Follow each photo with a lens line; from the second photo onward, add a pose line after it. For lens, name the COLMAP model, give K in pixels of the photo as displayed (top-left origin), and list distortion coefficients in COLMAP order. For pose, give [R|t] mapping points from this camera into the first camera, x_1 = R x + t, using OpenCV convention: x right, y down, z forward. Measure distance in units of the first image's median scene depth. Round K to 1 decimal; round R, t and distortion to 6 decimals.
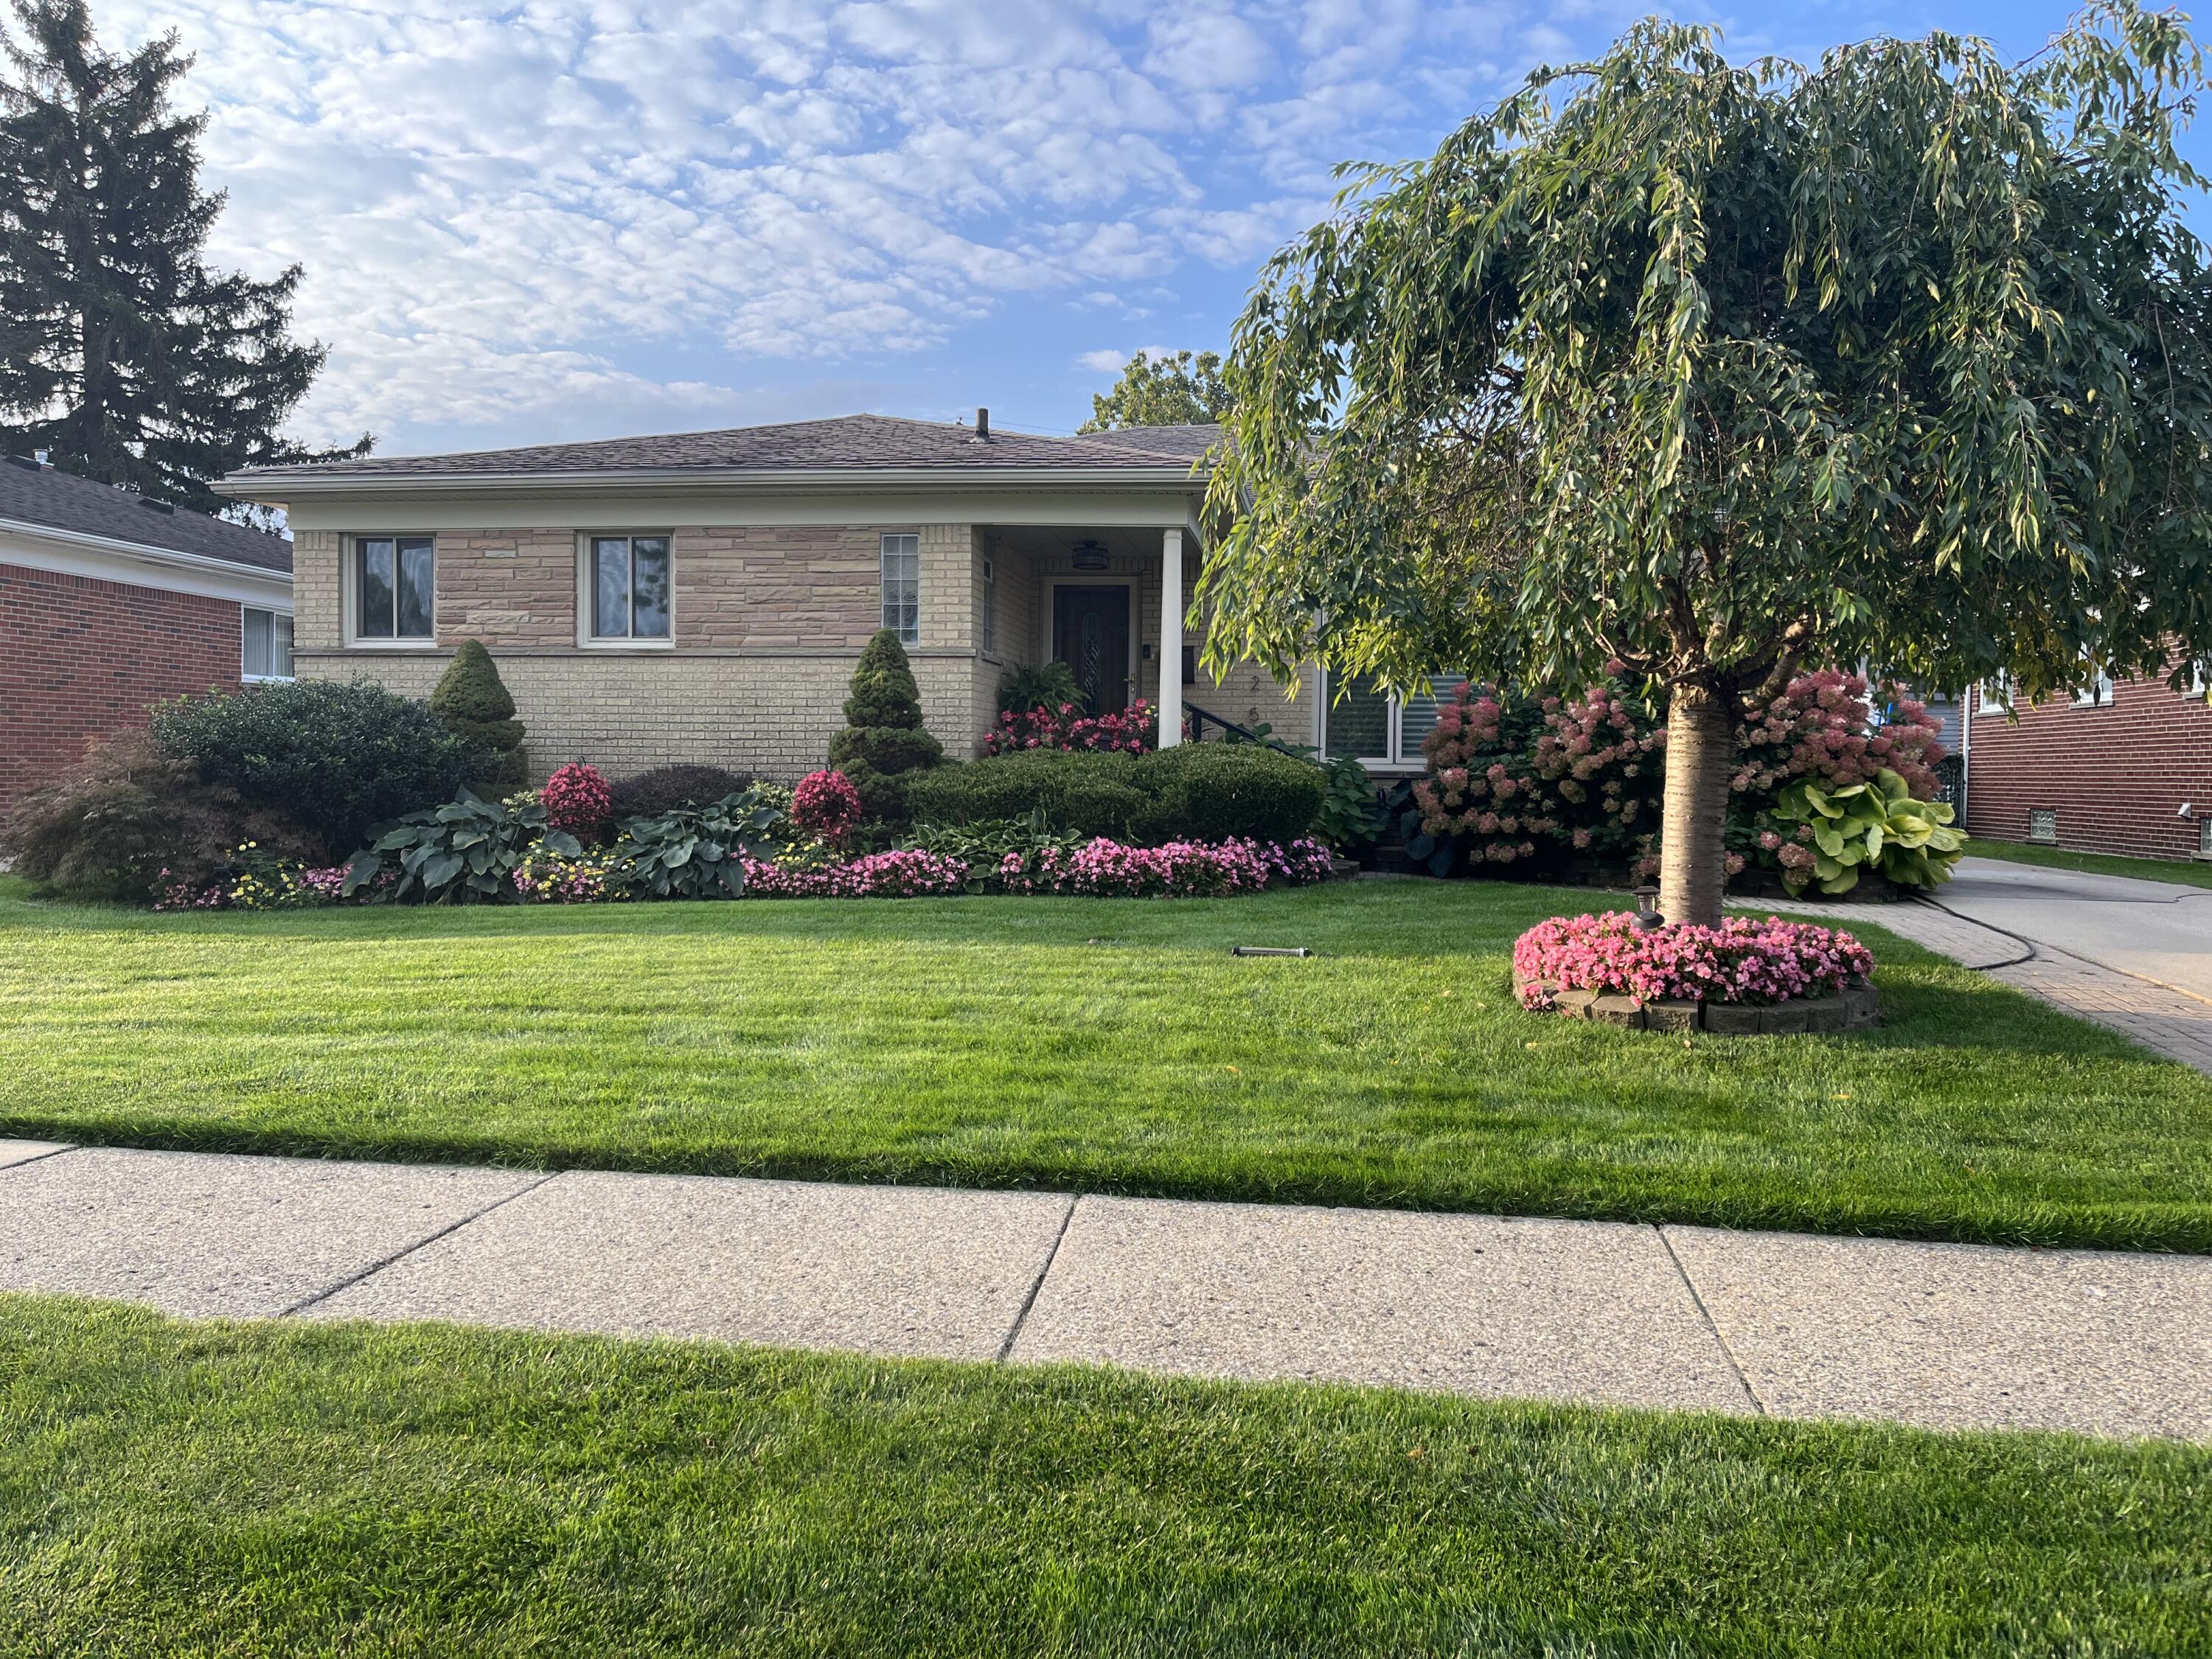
lens RADIAL K [[1656.5, 0, 1105.2], [0, 1656.5, 740.3], [0, 0, 1]] dist [-0.004246, -0.005448]
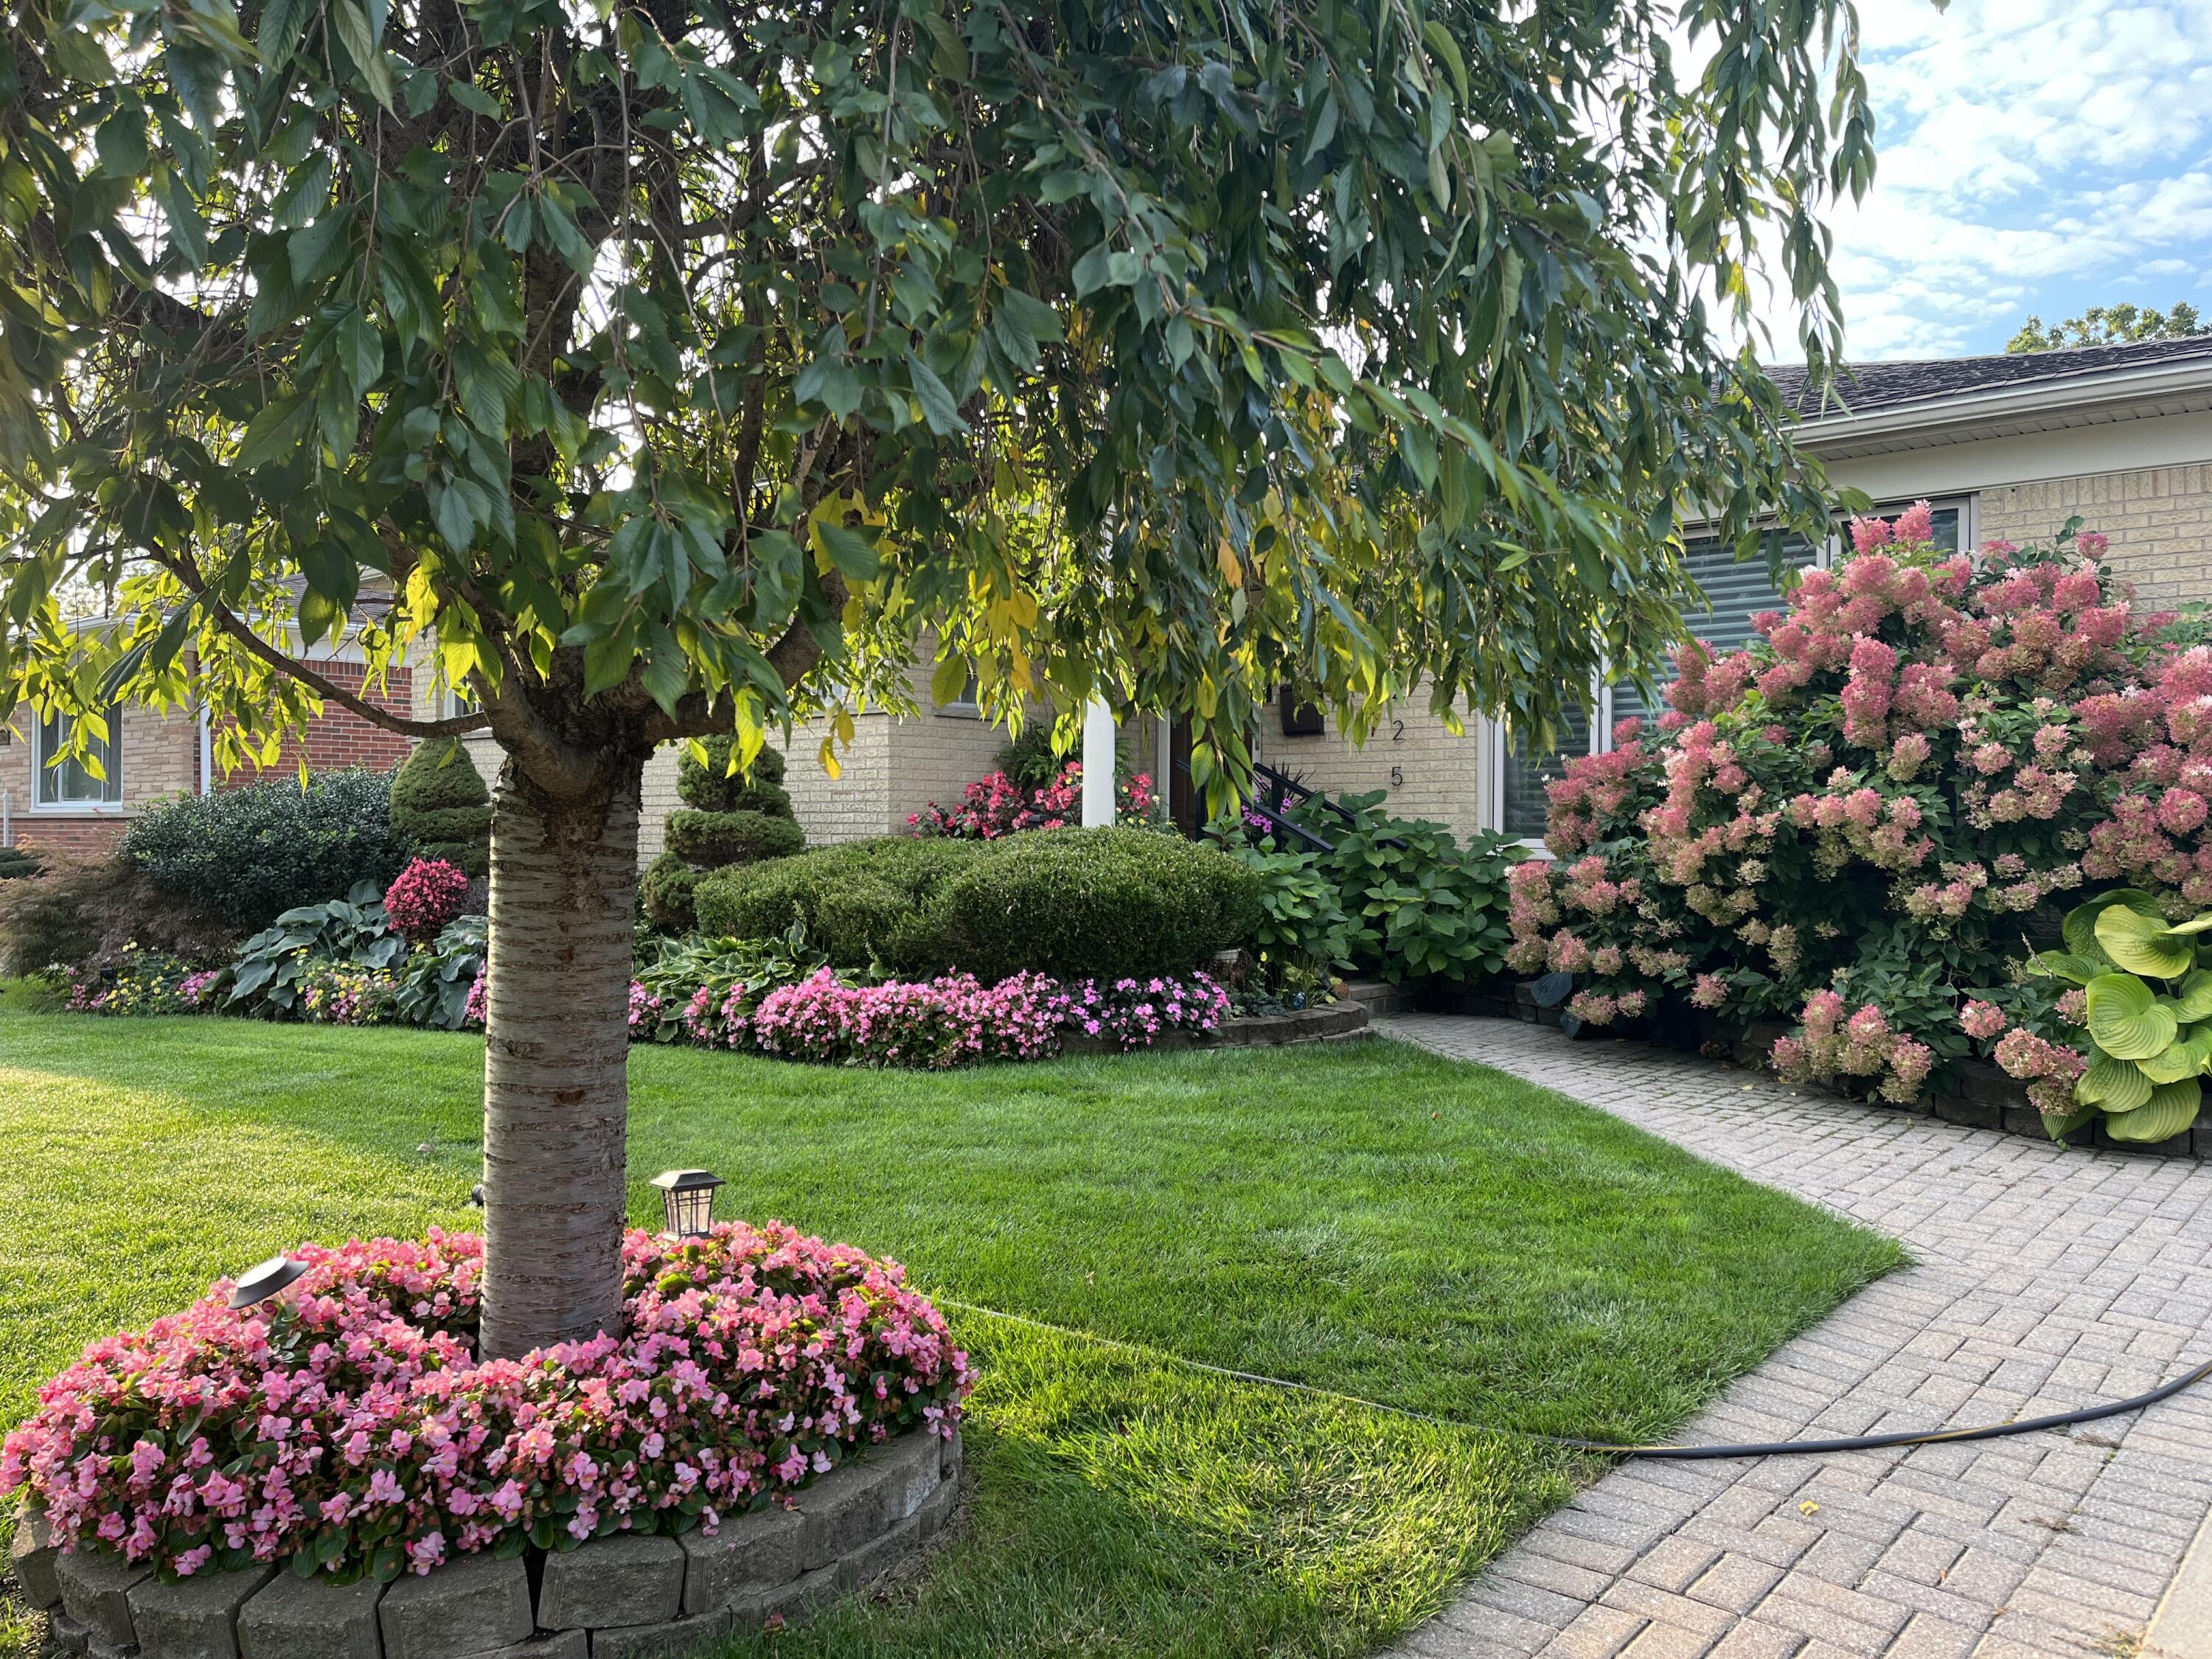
lens RADIAL K [[1656.5, 0, 1105.2], [0, 1656.5, 740.3], [0, 0, 1]] dist [-0.004246, -0.005448]
pose [[0.843726, -0.034694, -0.535652, 0.435922], [0.016841, 0.999129, -0.038187, -0.007779], [0.536510, 0.023198, 0.843575, 0.432321]]
